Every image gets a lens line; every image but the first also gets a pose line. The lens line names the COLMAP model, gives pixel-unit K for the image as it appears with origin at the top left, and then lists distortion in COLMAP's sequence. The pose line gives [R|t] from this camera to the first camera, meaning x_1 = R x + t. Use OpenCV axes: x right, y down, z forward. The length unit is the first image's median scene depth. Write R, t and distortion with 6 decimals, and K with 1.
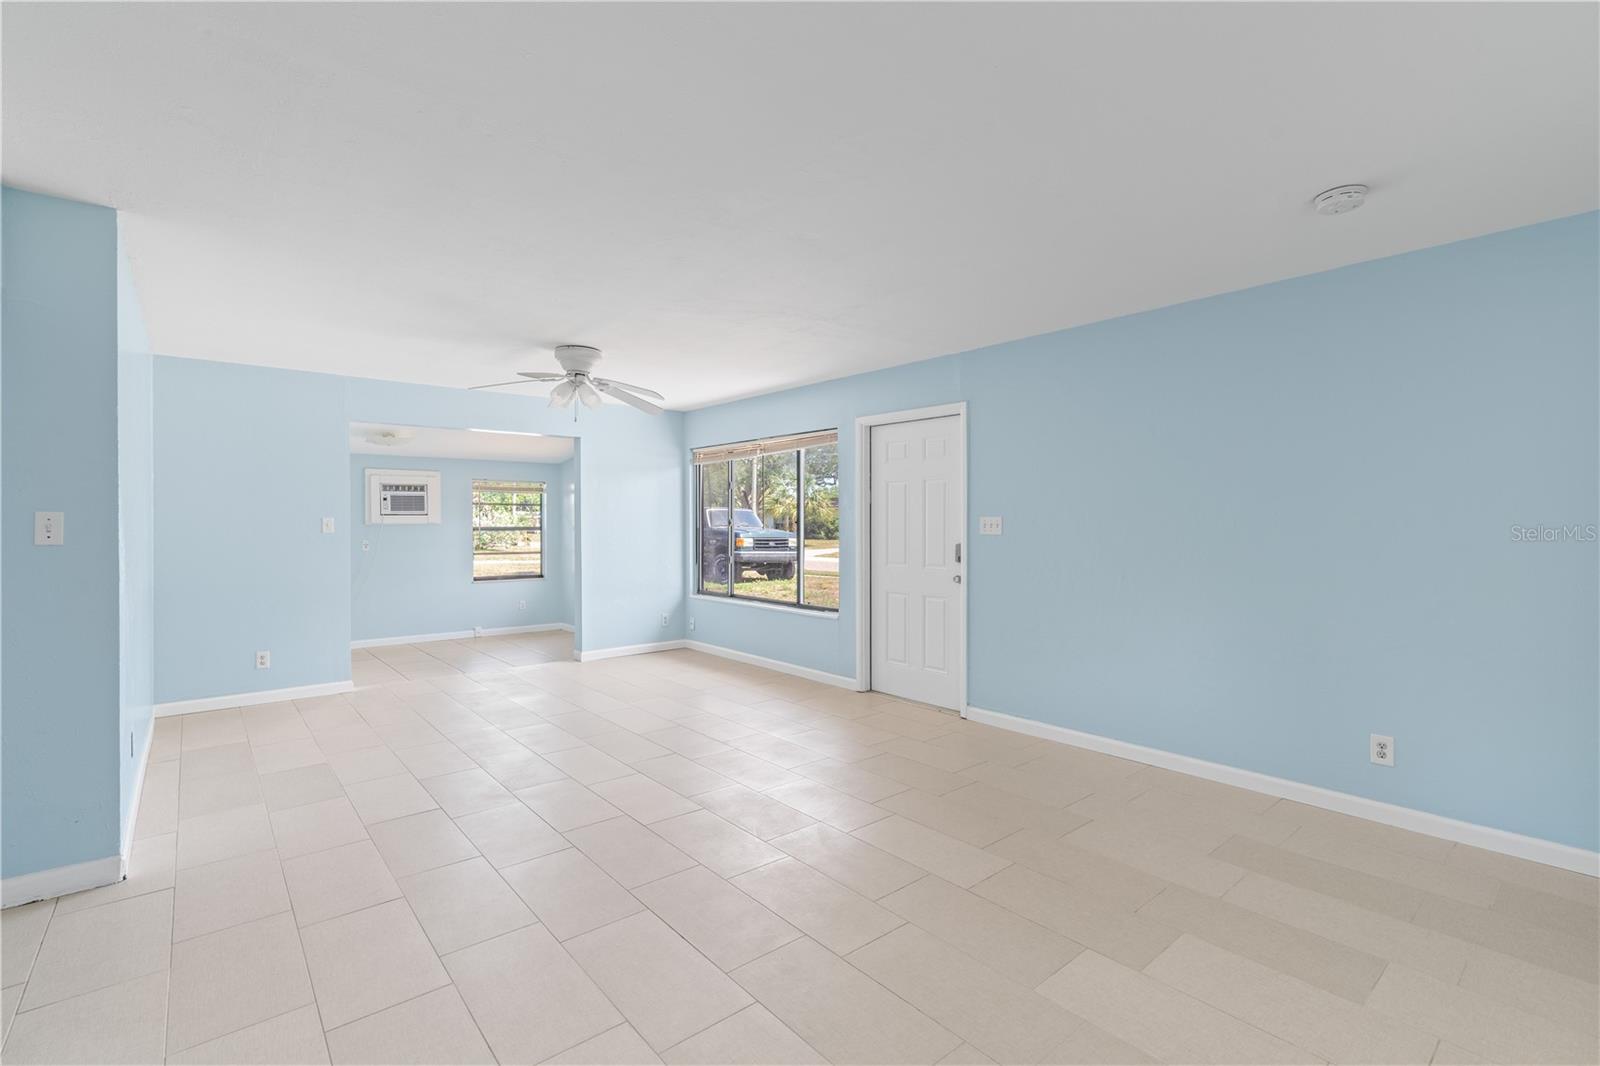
lens RADIAL K [[670.4, 0, 822.2], [0, 670.4, 531.4], [0, 0, 1]] dist [-0.009694, 0.000482]
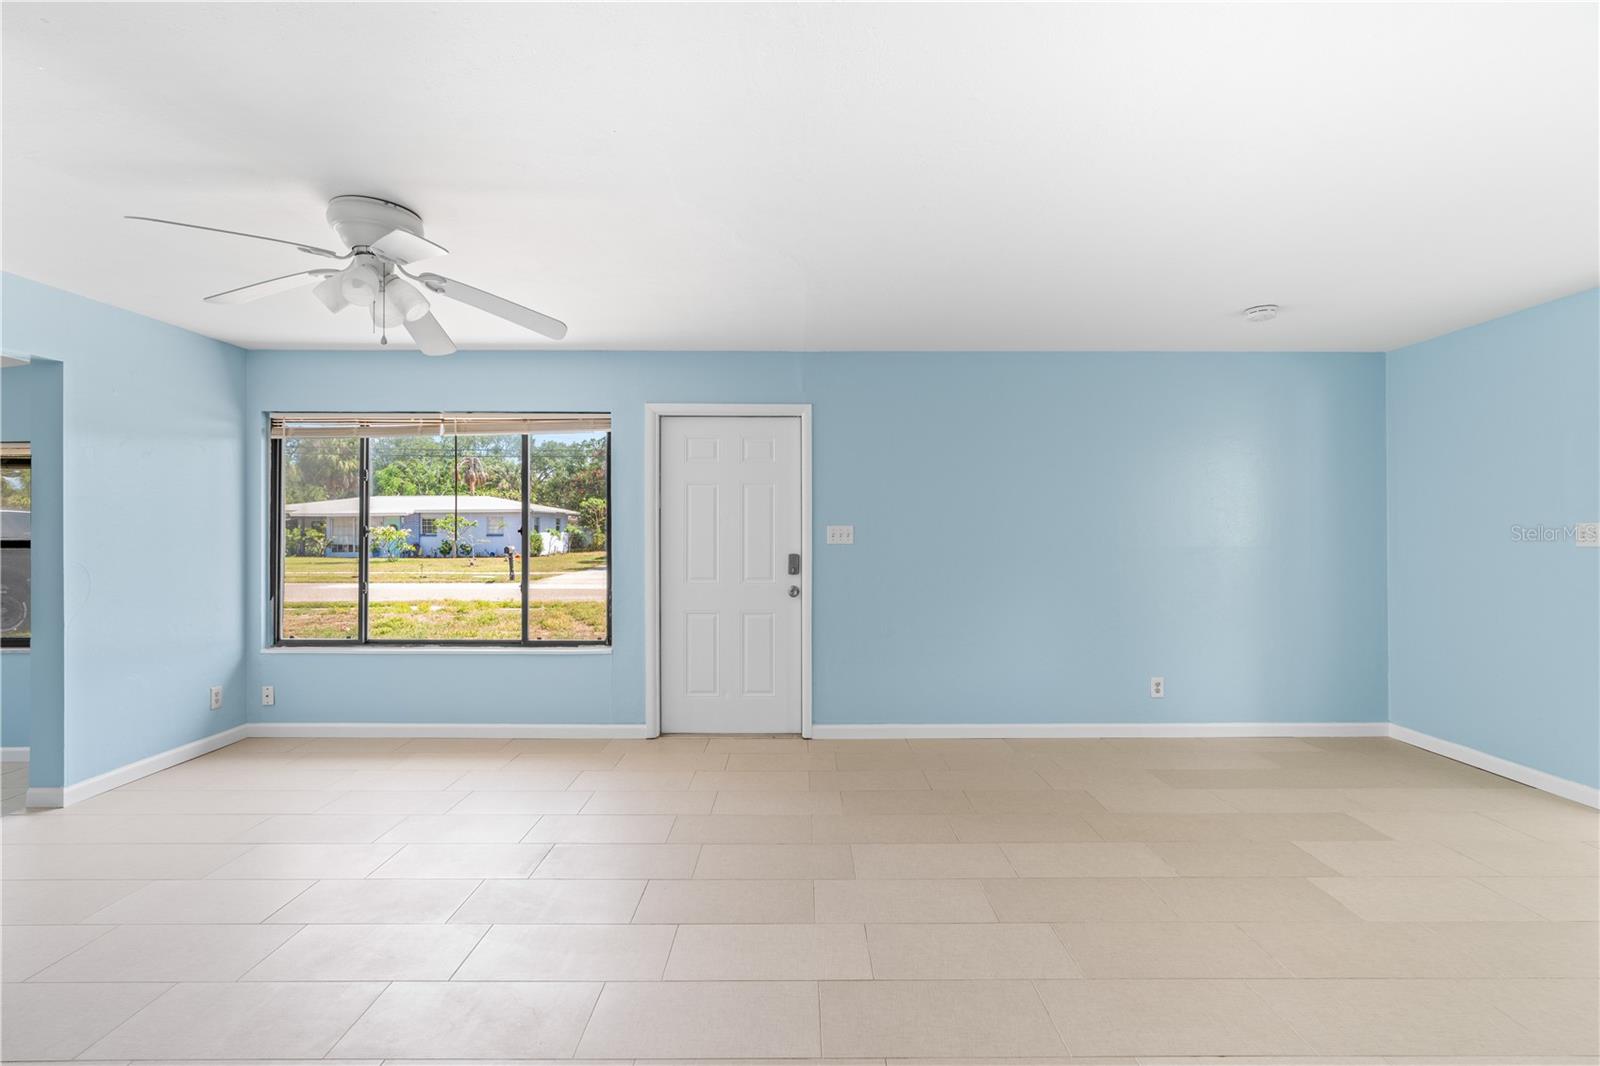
lens RADIAL K [[670.4, 0, 787.6], [0, 670.4, 524.7], [0, 0, 1]] dist [-0.009694, 0.000482]
pose [[0.681630, 0.013721, 0.731568, -0.429434], [0.008082, 0.999622, -0.026278, 0.001409], [-0.731652, 0.023824, 0.681262, 0.316267]]
